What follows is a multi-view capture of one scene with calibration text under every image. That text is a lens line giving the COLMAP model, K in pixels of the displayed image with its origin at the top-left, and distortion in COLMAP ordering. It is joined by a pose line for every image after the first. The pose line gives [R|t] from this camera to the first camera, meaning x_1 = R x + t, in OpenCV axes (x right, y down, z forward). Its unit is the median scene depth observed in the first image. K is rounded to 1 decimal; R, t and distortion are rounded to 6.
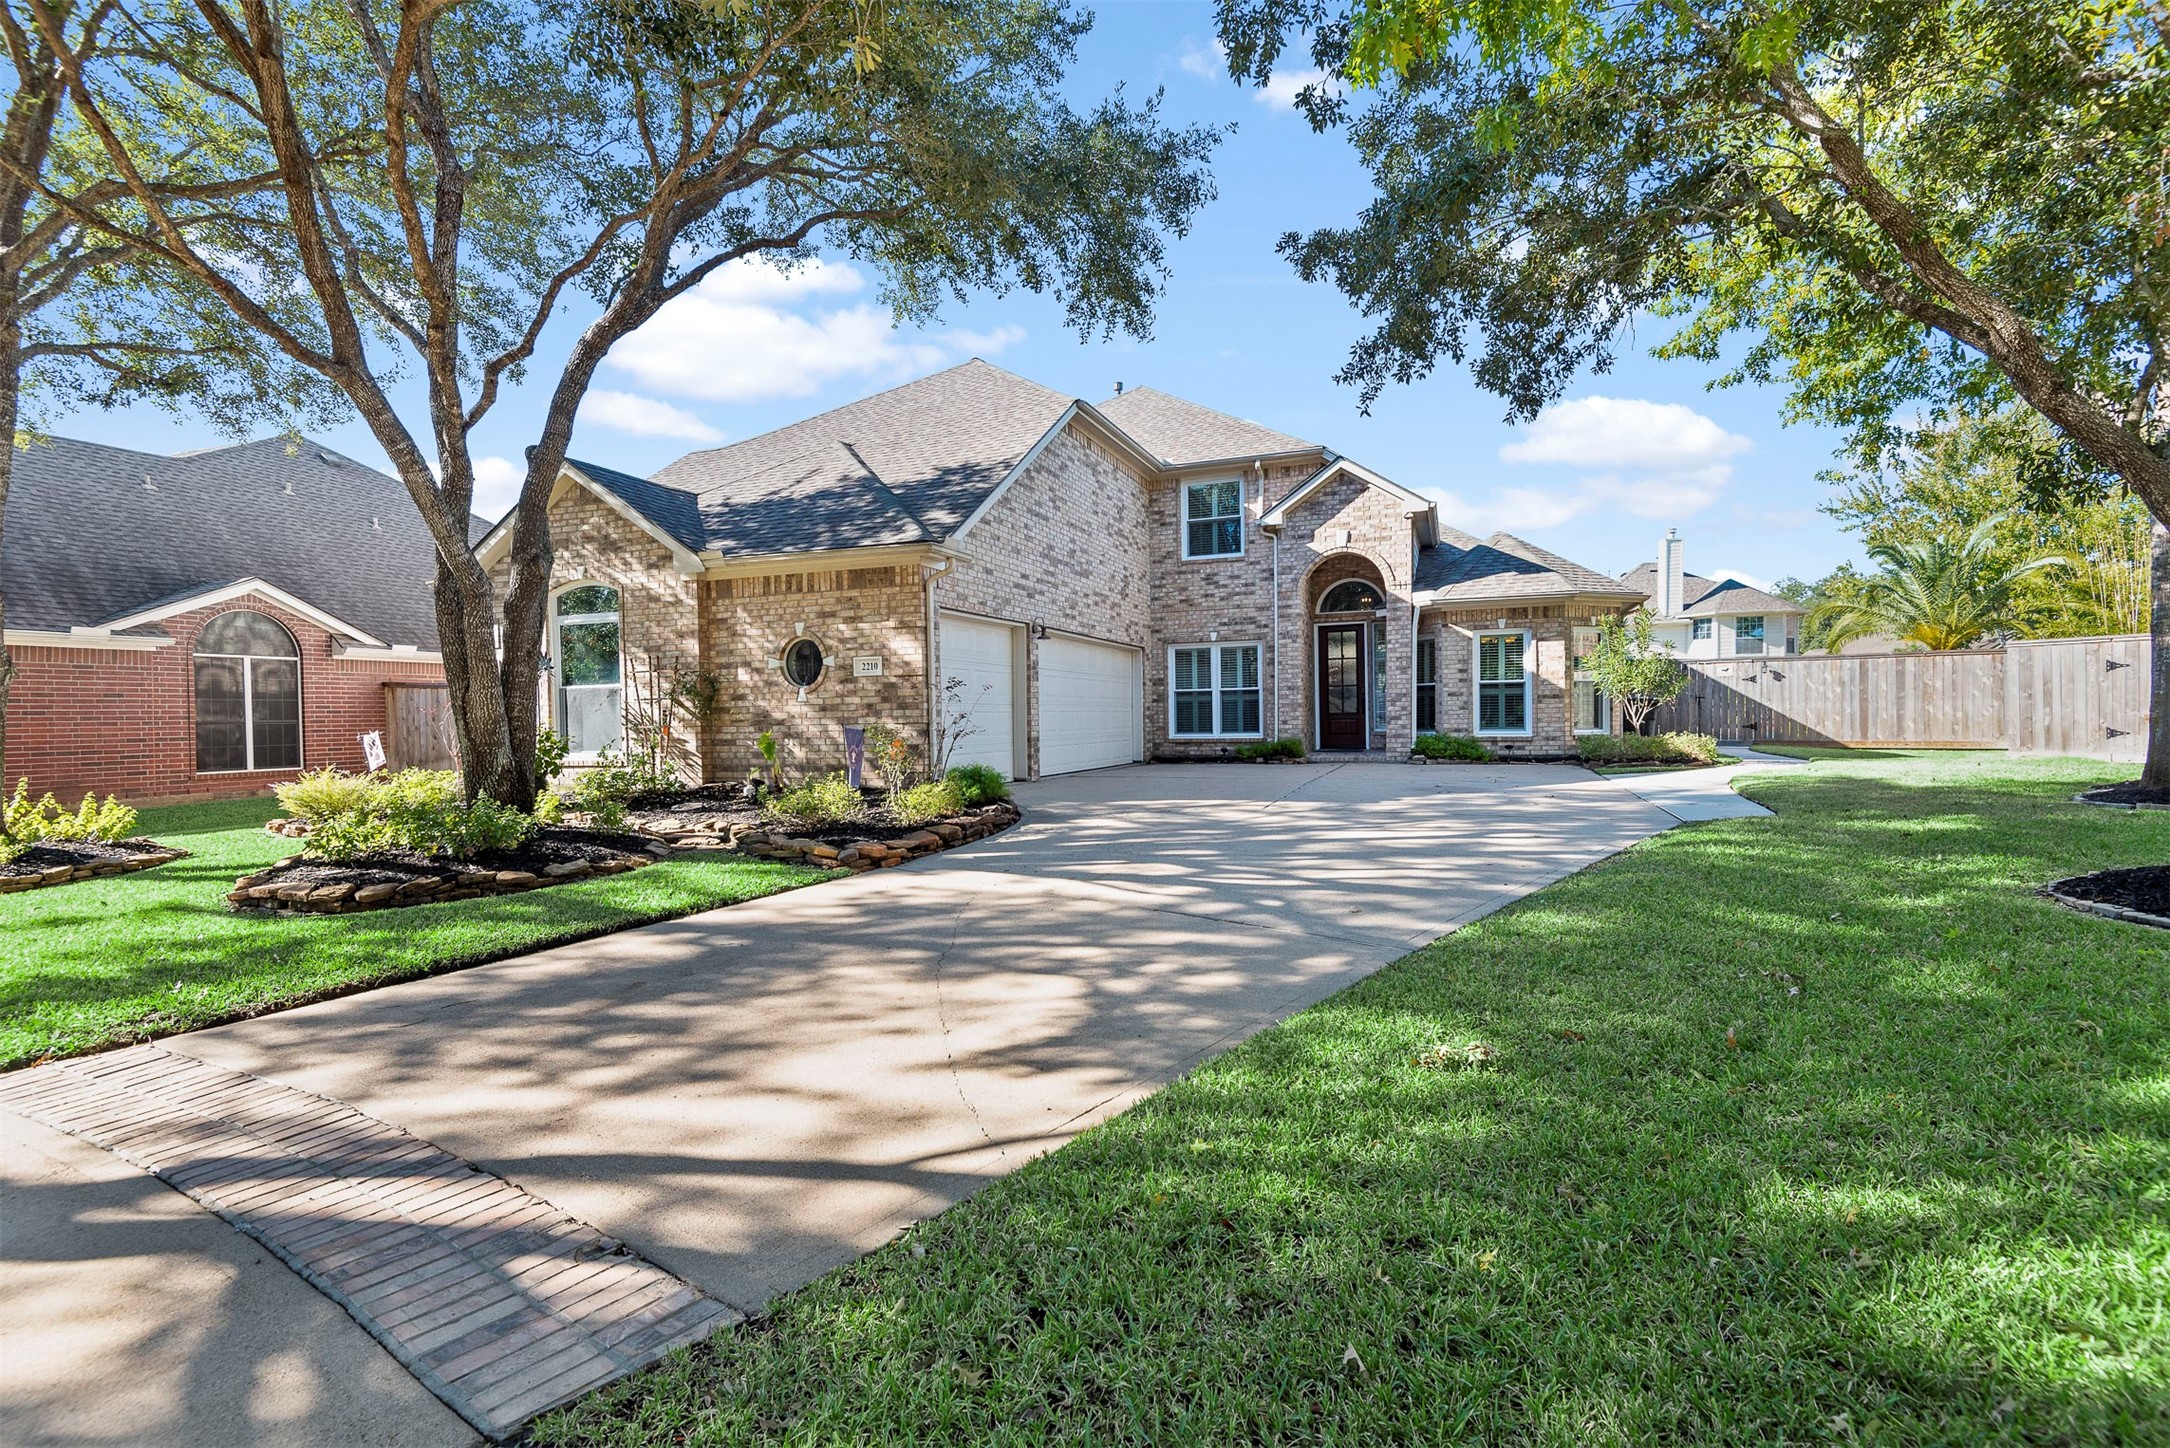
lens RADIAL K [[987.5, 0, 1071.8], [0, 987.5, 725.6], [0, 0, 1]] dist [0.030777, -0.020112]
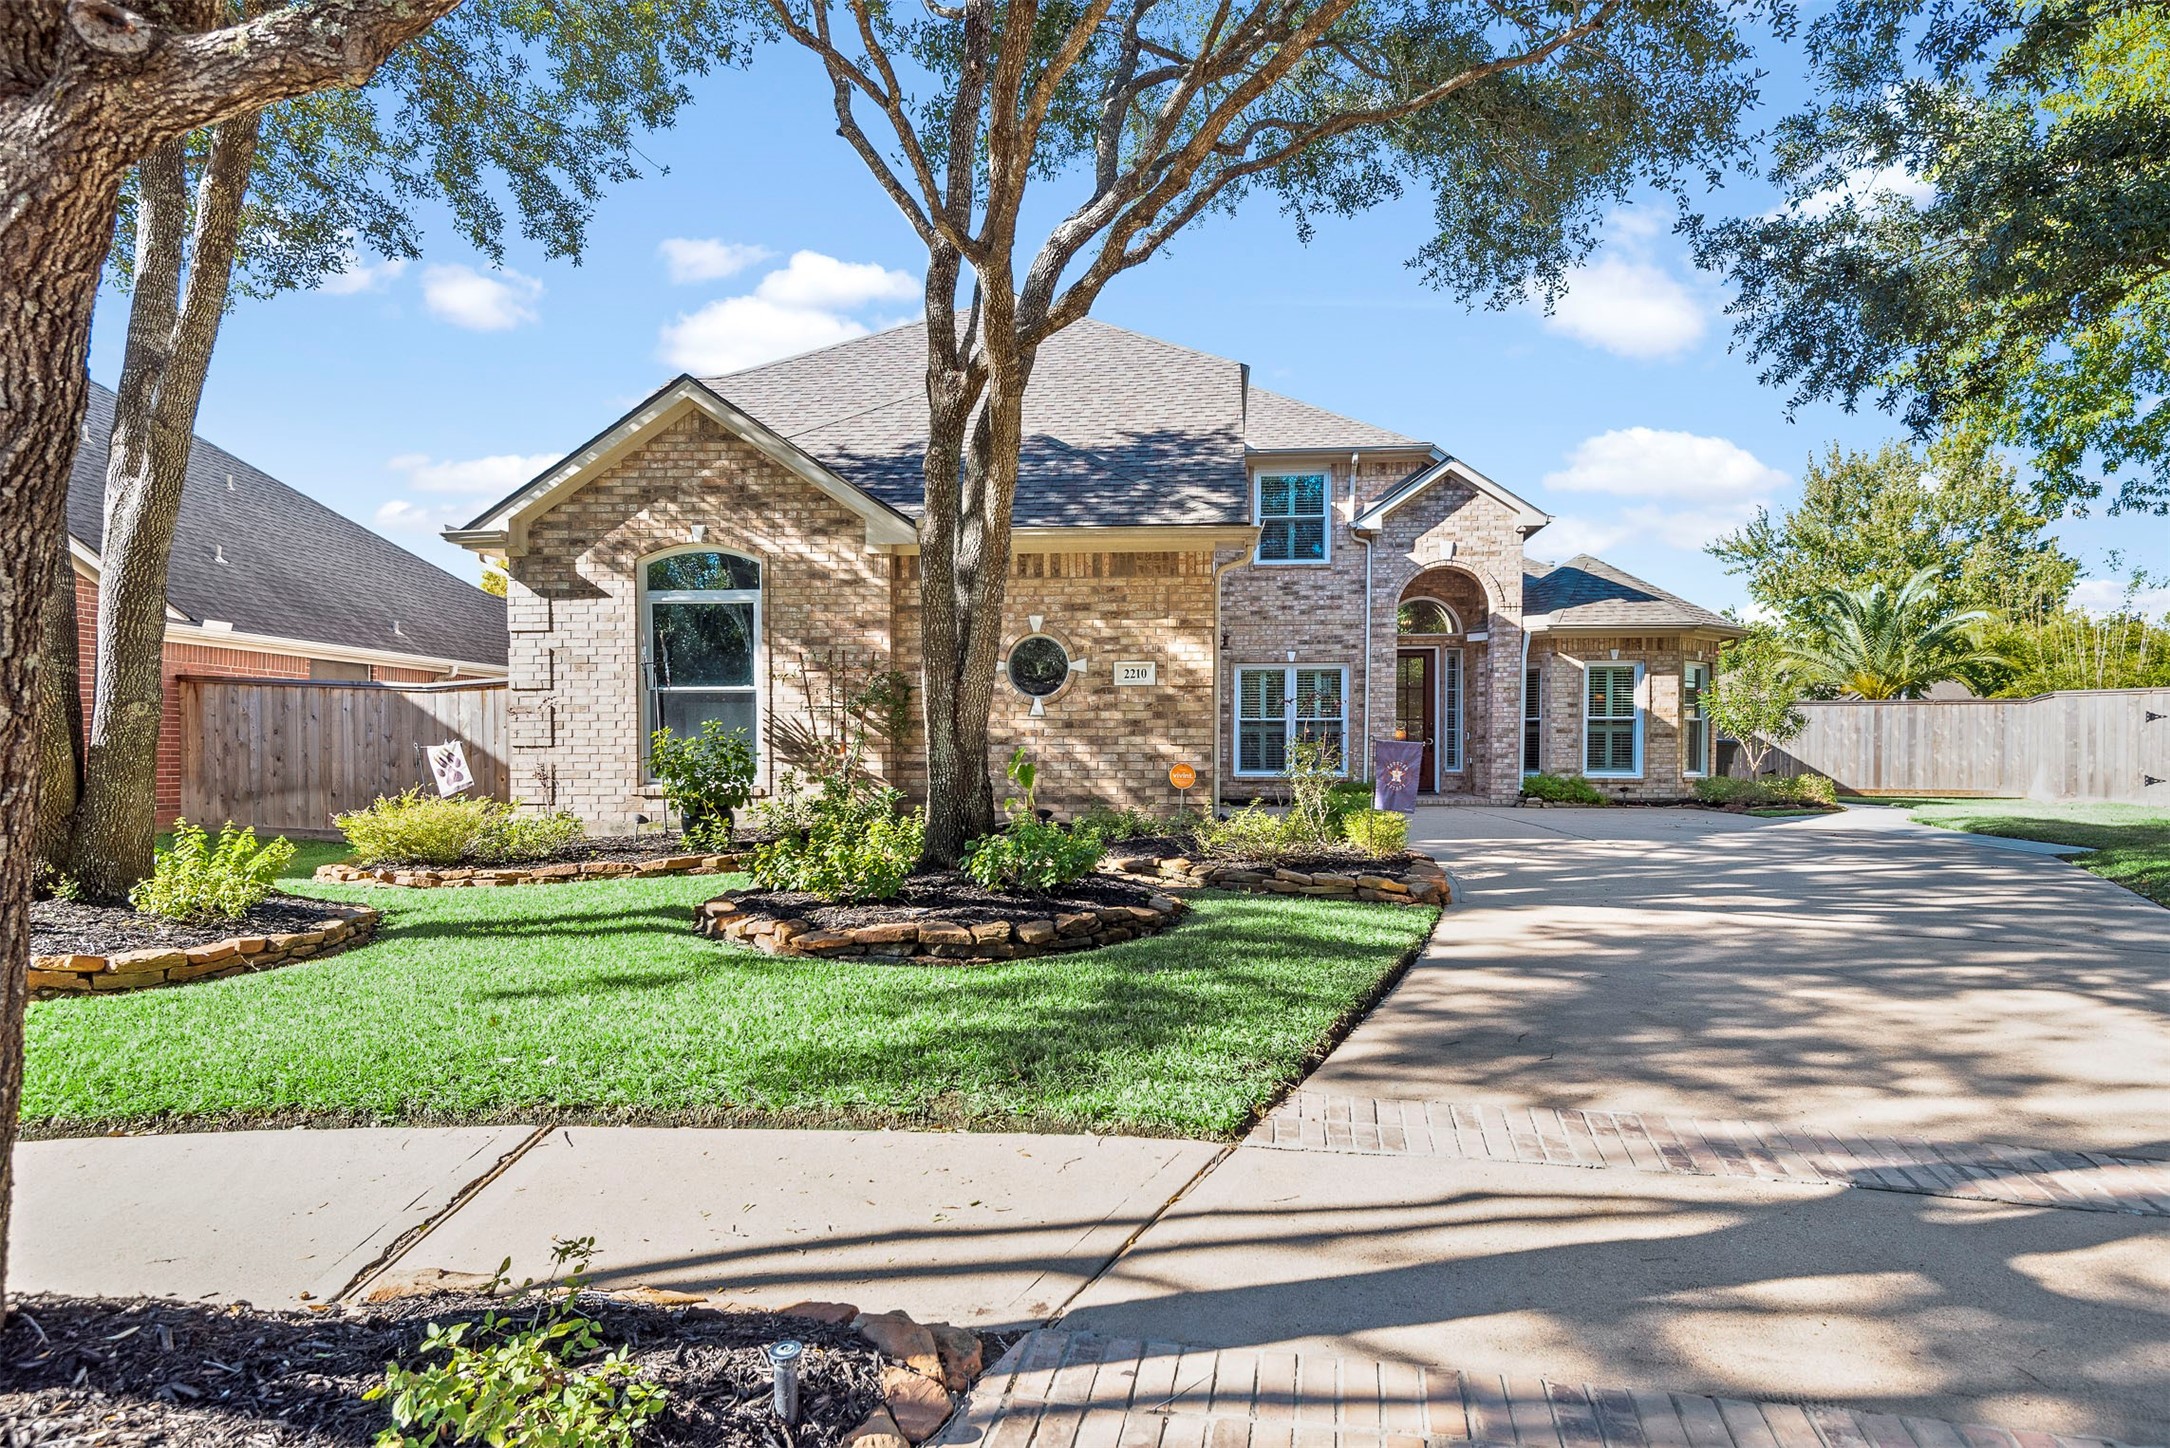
lens RADIAL K [[1250.7, 0, 1090.0], [0, 1250.7, 781.0], [0, 0, 1]] dist [0.018805, -0.000135]
pose [[0.962620, 0.012869, 0.270549, -0.344875], [-0.014489, 0.999887, 0.003993, 0.016226], [-0.270467, -0.007764, 0.962698, 0.016537]]
